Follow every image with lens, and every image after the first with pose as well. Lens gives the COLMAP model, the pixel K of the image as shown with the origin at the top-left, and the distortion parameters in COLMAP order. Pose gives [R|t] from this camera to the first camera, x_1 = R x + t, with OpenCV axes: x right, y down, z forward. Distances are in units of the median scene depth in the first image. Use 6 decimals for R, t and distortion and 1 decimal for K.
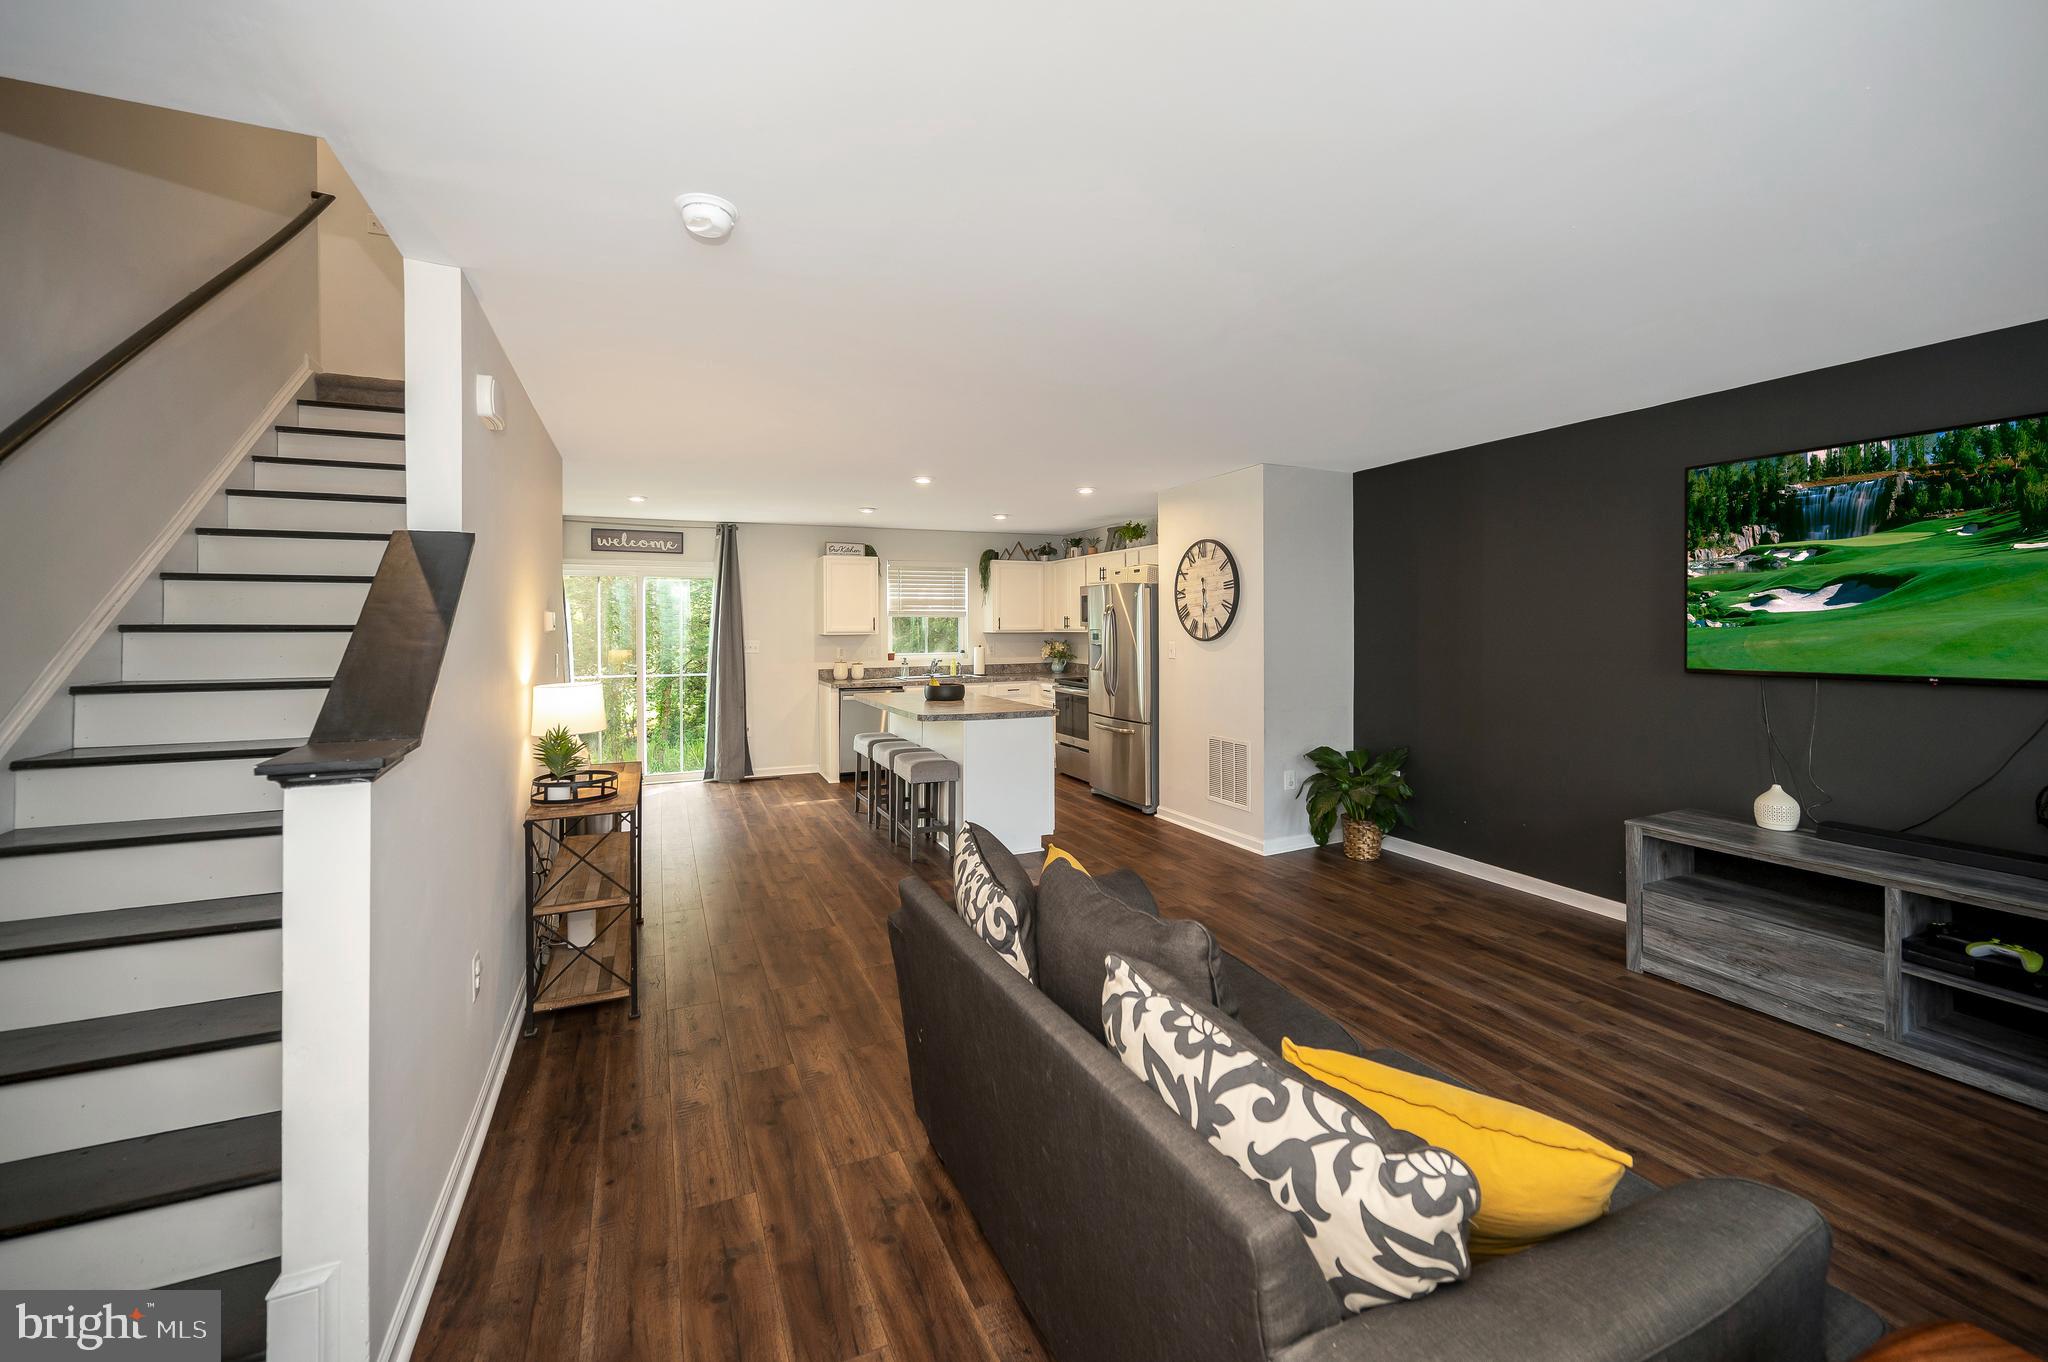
lens RADIAL K [[835.9, 0, 1031.6], [0, 835.9, 632.6], [0, 0, 1]] dist [-0.000873, 0.000076]
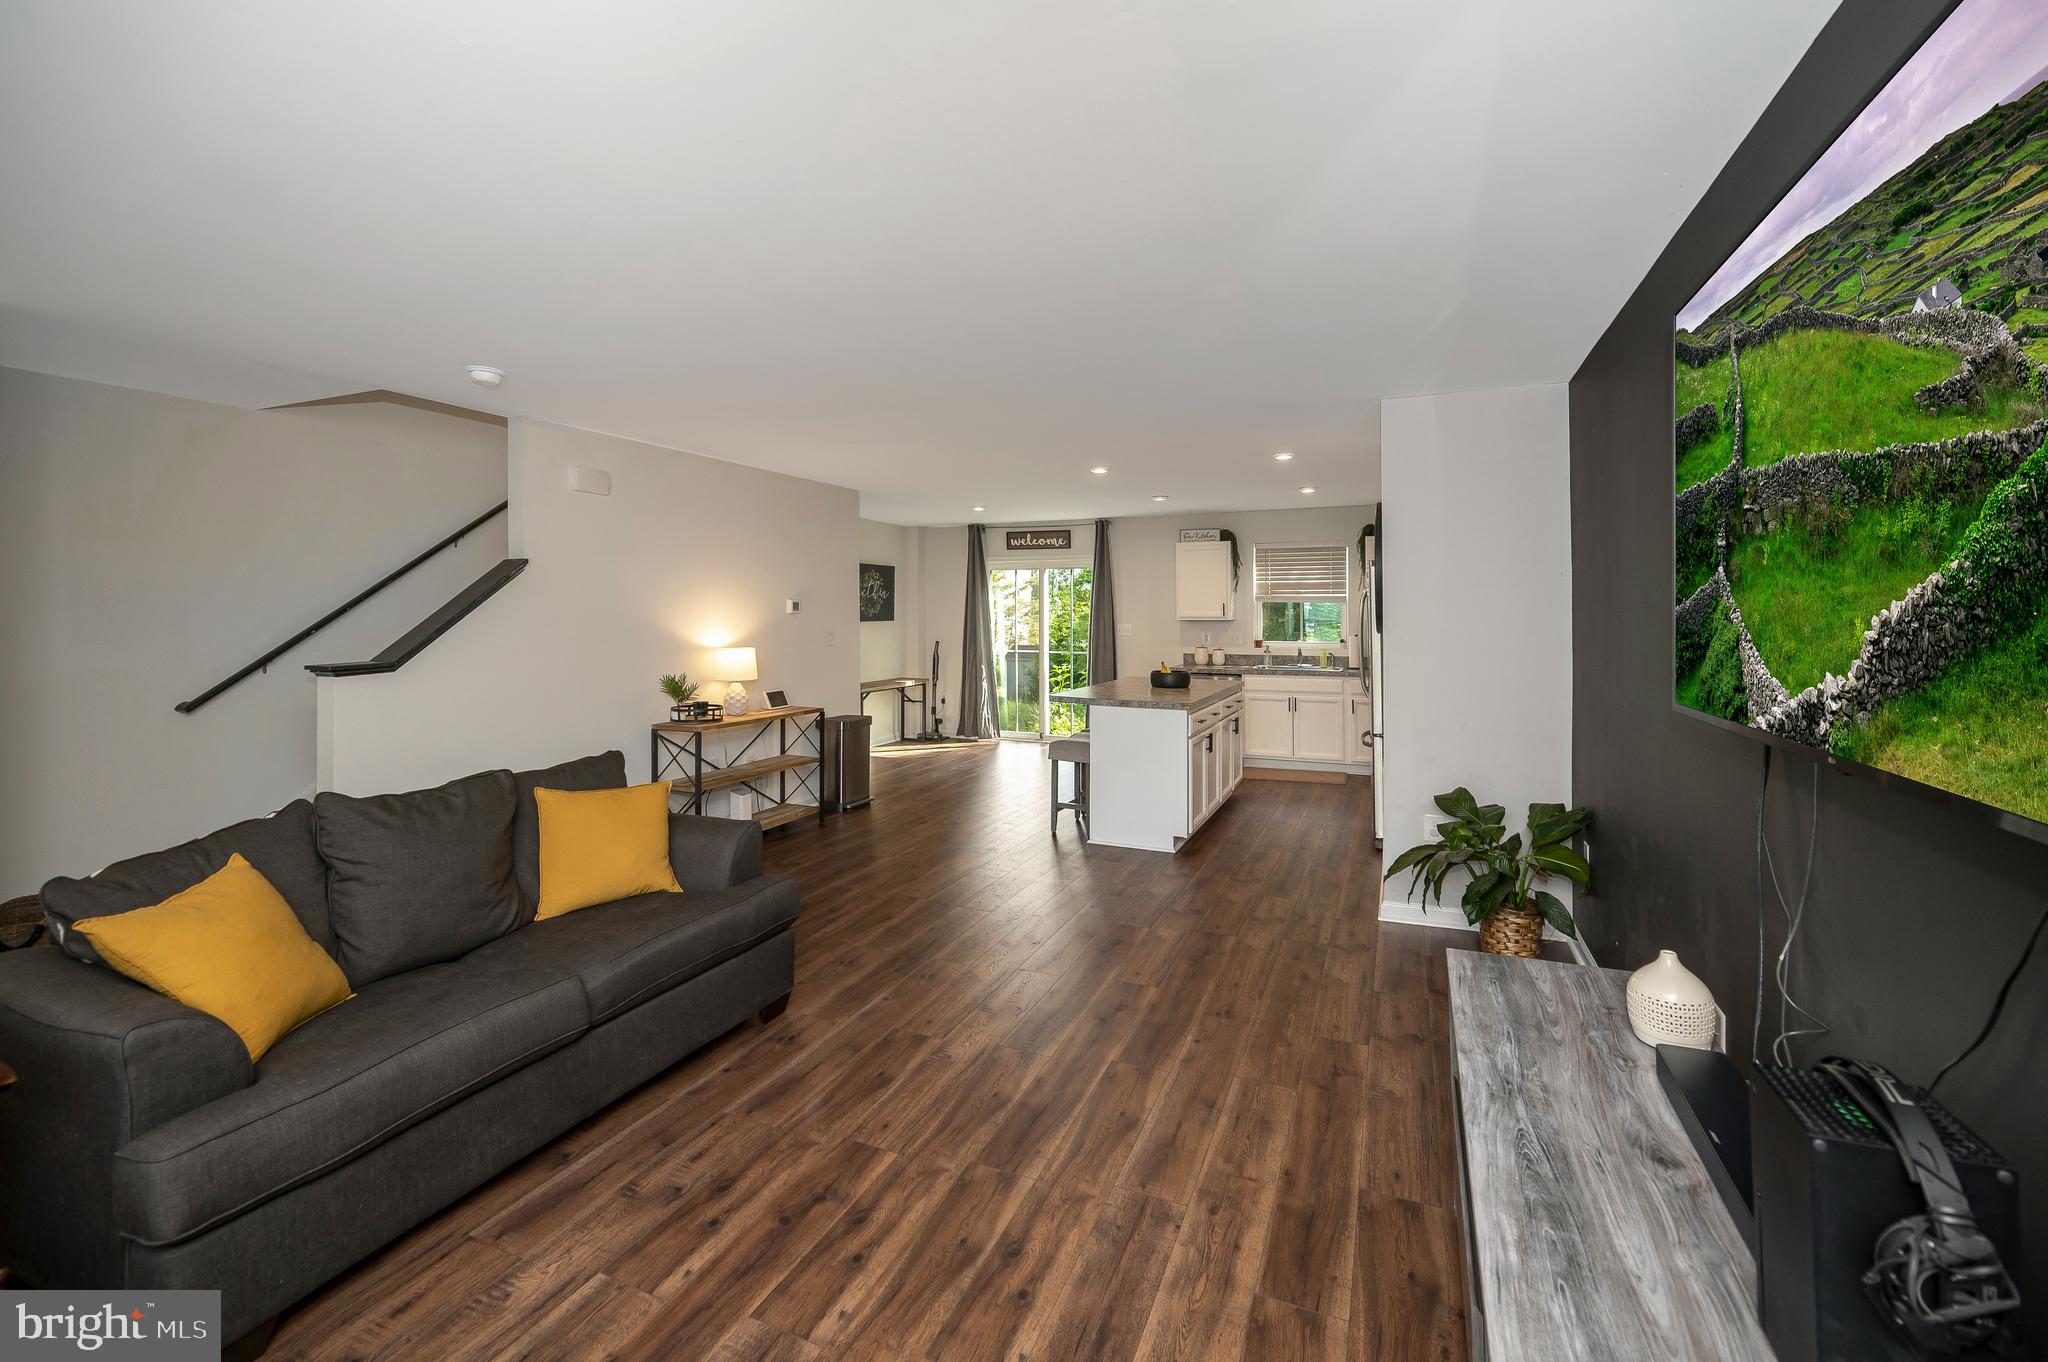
lens RADIAL K [[854.9, 0, 1025.6], [0, 854.9, 602.1], [0, 0, 1]] dist [-0.000007, -0.000033]
pose [[0.665304, -0.002321, -0.746569, 0.592638], [-0.010662, 0.999864, -0.012609, -0.005607], [0.746497, 0.016349, 0.665188, 0.226556]]
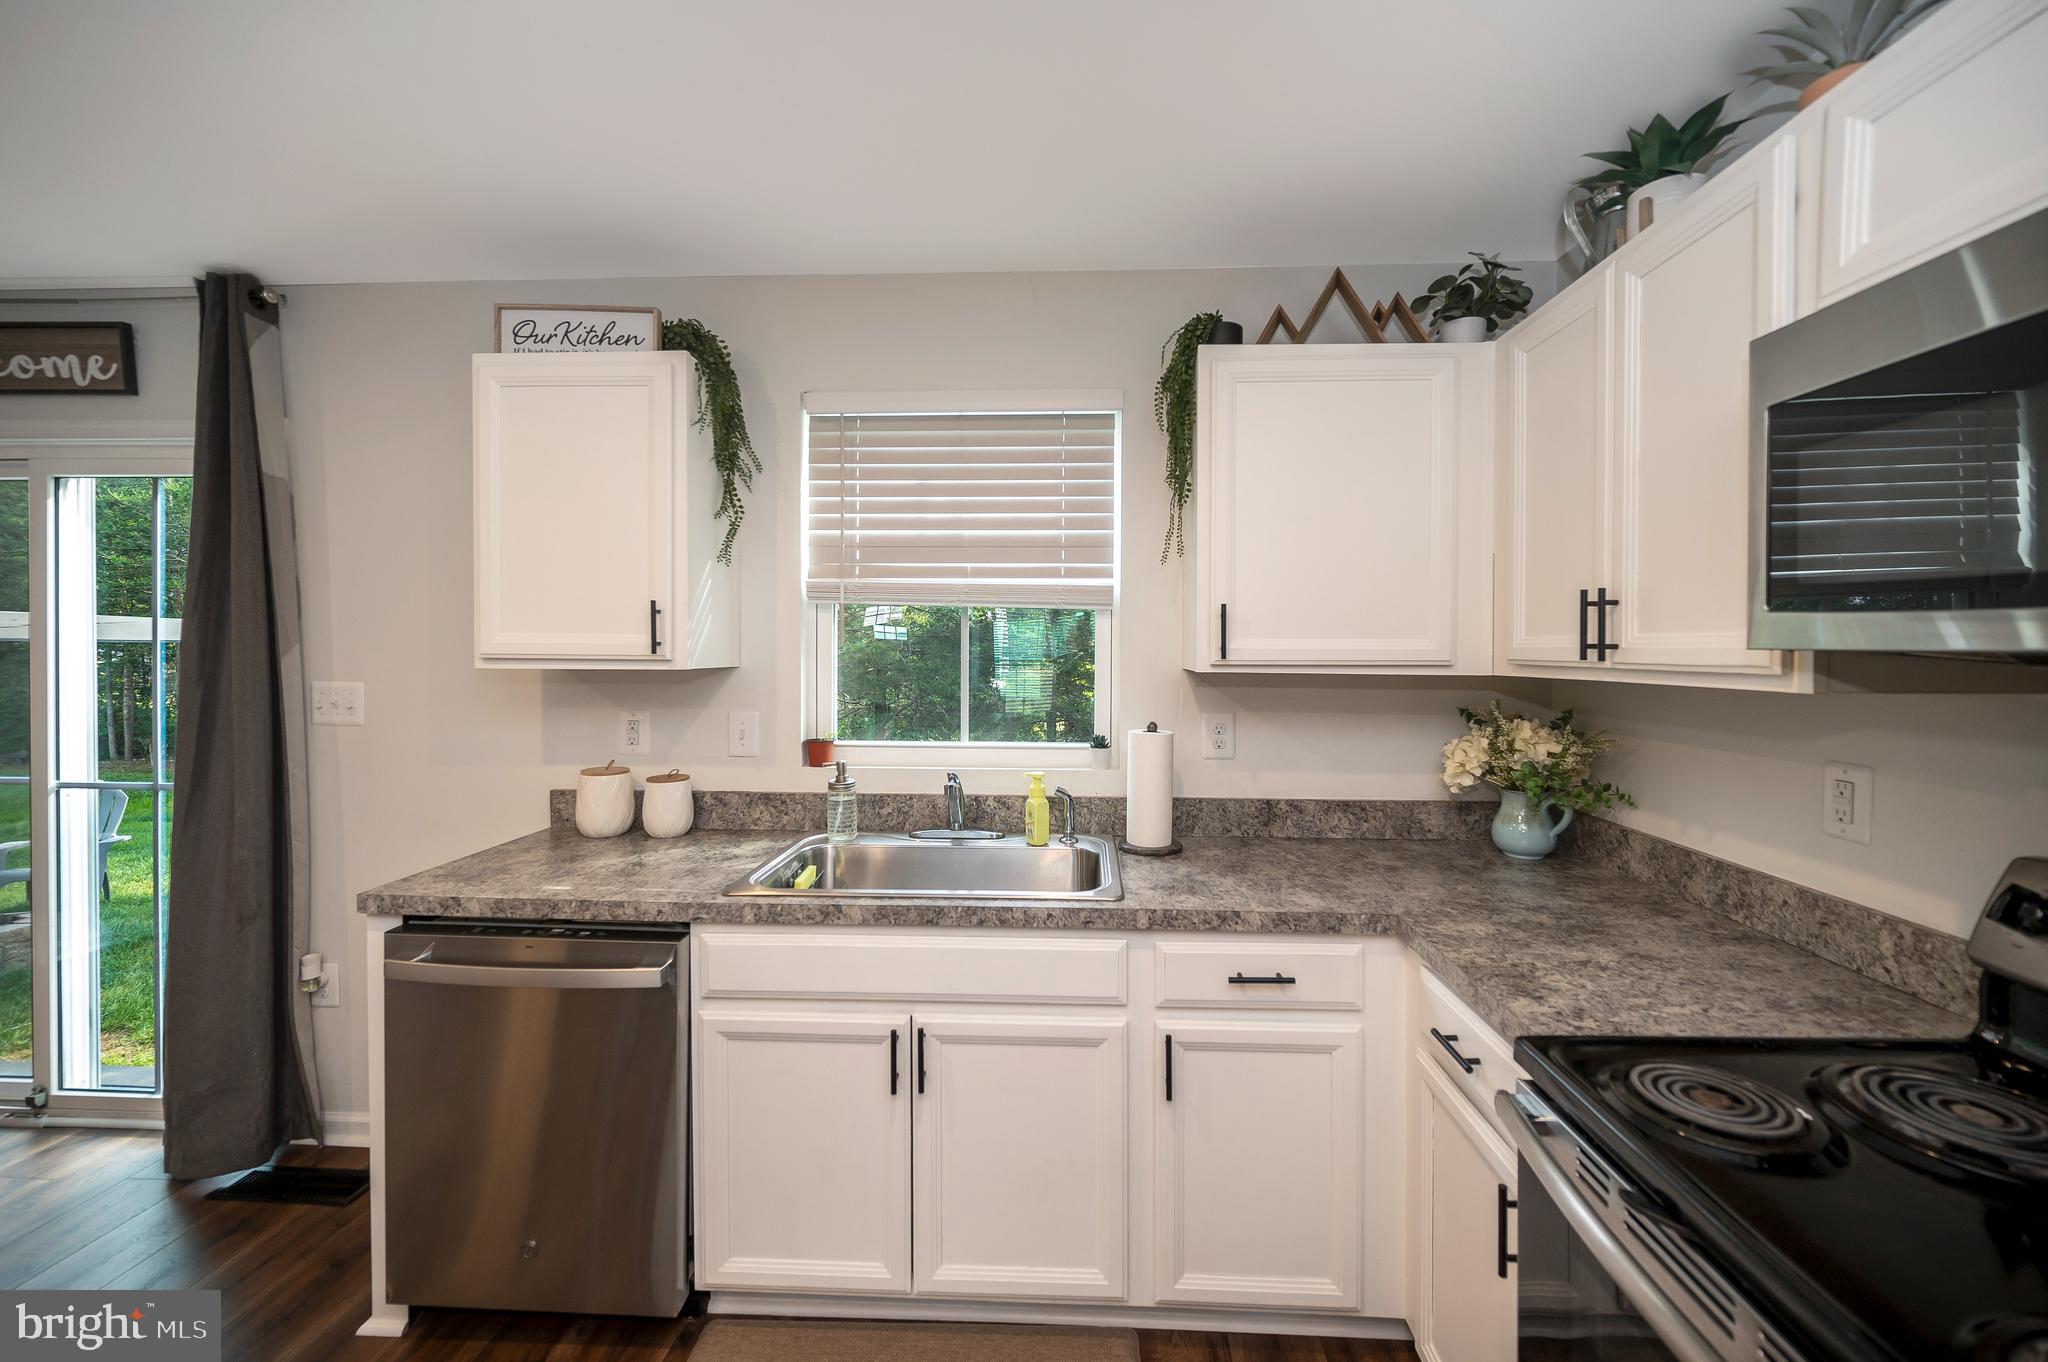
lens RADIAL K [[829.8, 0, 1045.3], [0, 829.8, 662.6], [0, 0, 1]] dist [-0.001132, -0.000078]
pose [[0.890868, 0.020190, -0.453814, 0.028186], [-0.015917, 0.999786, 0.013233, -0.007412], [0.453984, -0.004565, 0.890998, 1.218866]]
